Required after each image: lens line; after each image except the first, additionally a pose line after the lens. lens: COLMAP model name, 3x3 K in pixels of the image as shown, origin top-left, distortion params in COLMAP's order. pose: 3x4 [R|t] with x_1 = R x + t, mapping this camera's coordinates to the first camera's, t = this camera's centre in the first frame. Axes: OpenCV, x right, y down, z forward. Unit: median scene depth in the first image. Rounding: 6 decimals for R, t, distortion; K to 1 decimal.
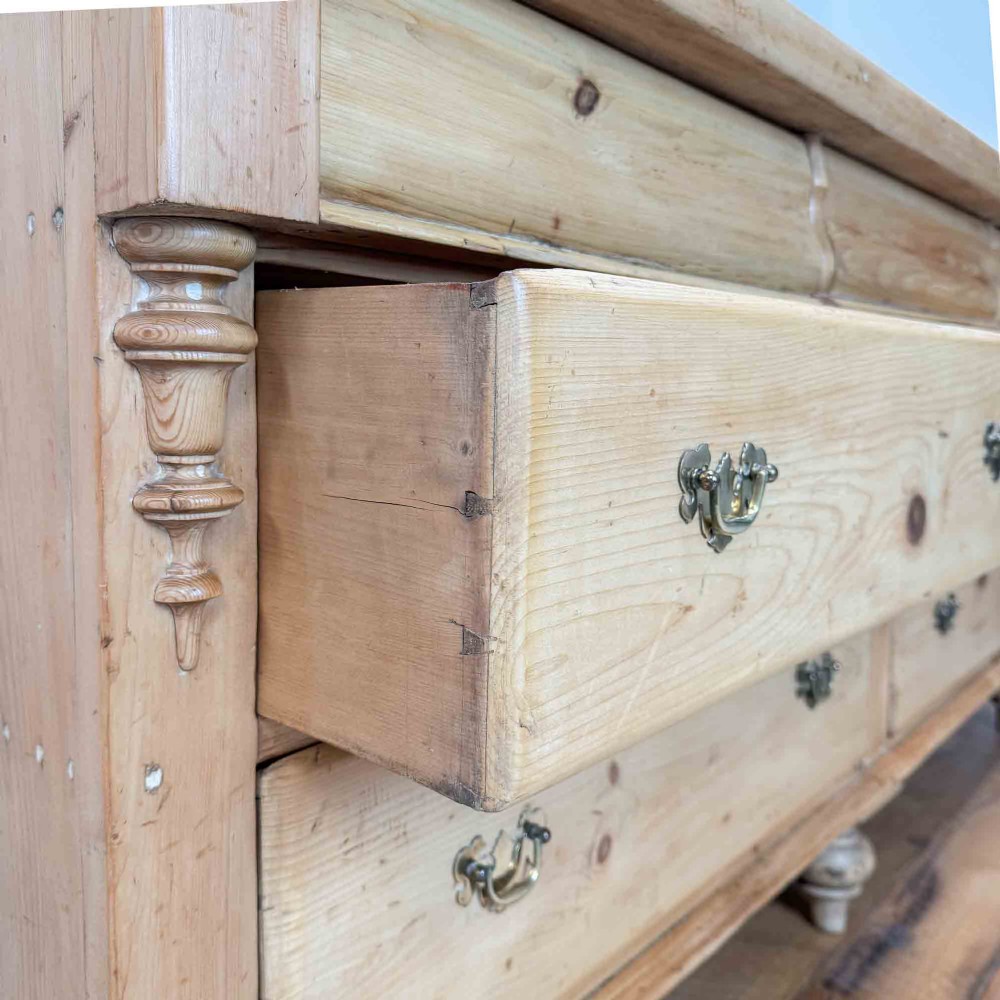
lens RADIAL K [[1028.6, 0, 503.5], [0, 1028.6, 473.6], [0, 0, 1]] dist [0.054601, -0.134041]
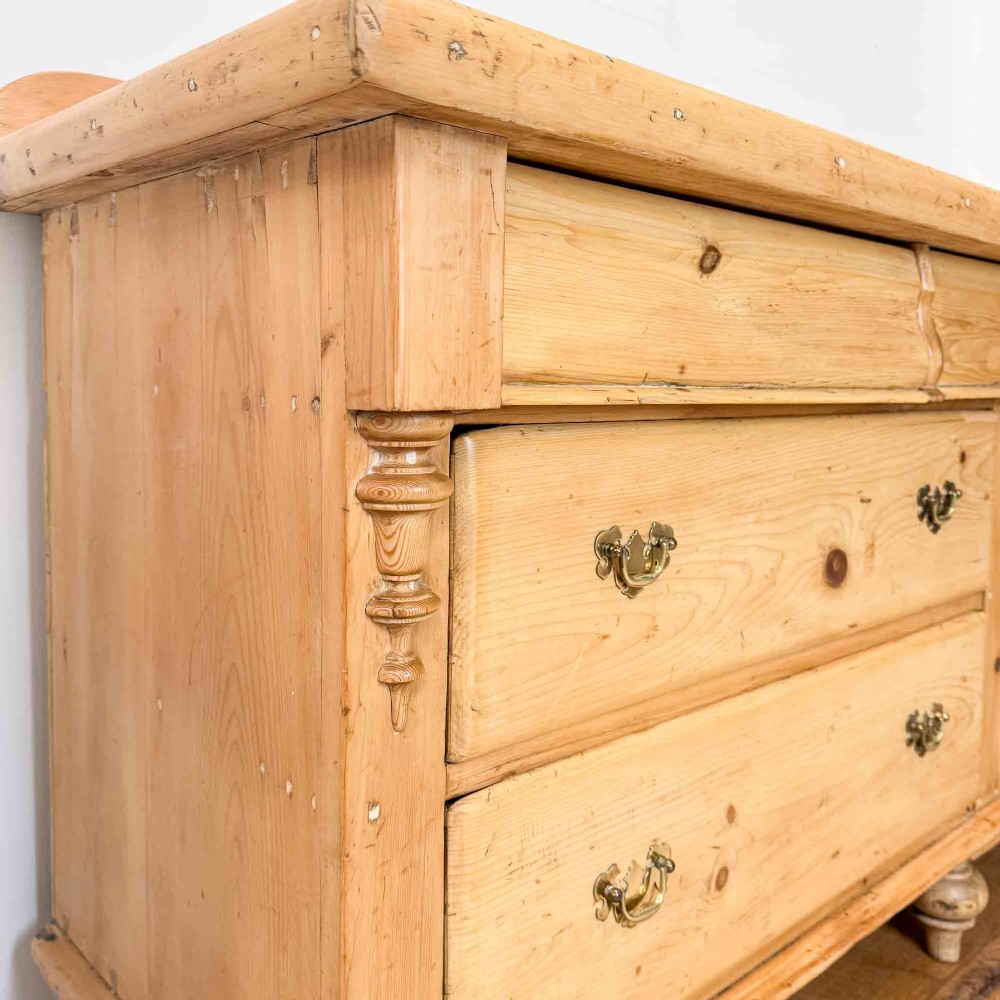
lens RADIAL K [[1008.8, 0, 498.8], [0, 1008.8, 459.7], [0, 0, 1]] dist [0.140183, -0.243583]
pose [[0.990635, 0.011701, -0.136035, 0.000155], [-0.012699, 0.999898, -0.006468, -0.150815], [0.135945, 0.008135, 0.990683, -0.290730]]
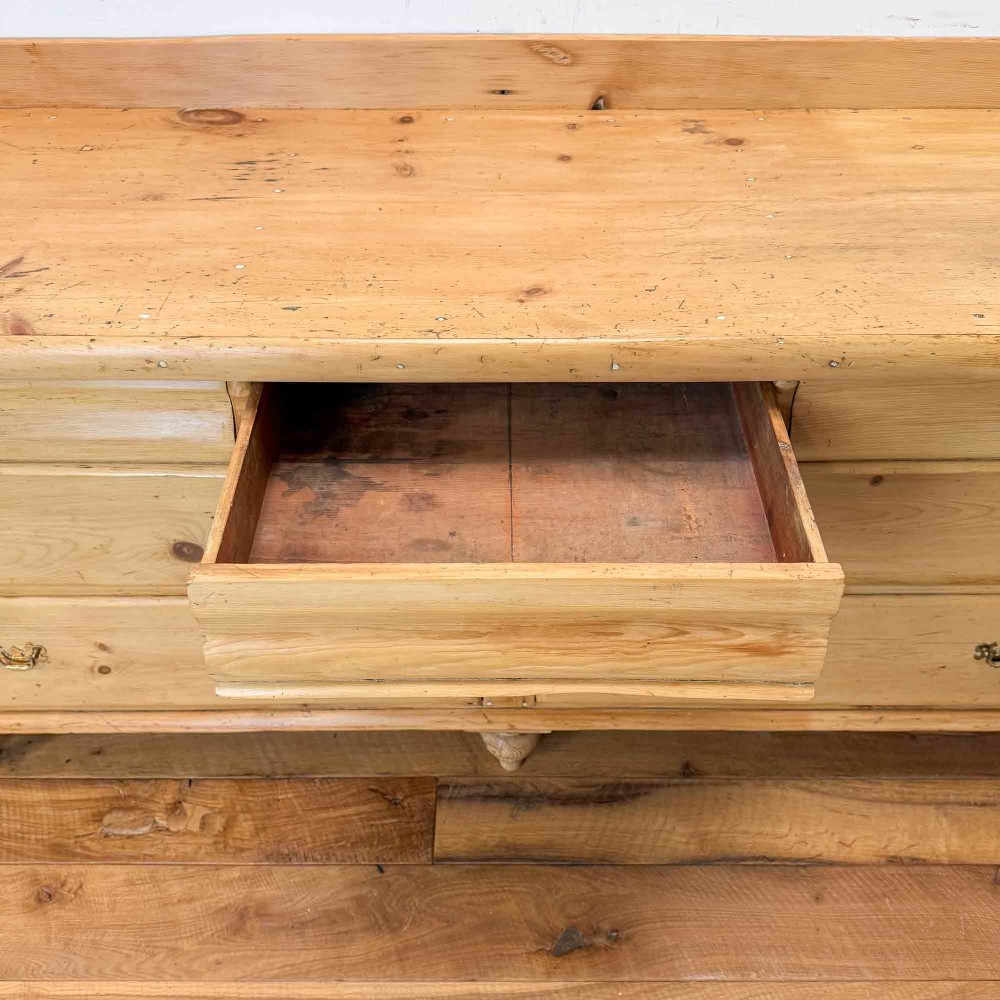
lens RADIAL K [[912.2, 0, 498.6], [0, 912.2, 488.0], [0, 0, 1]] dist [0.051827, -0.078525]
pose [[0.625080, 0.495813, -0.602864, 2.275579], [-0.063177, 0.801950, 0.594041, -1.599584], [0.778000, -0.333236, 0.532607, 1.141478]]
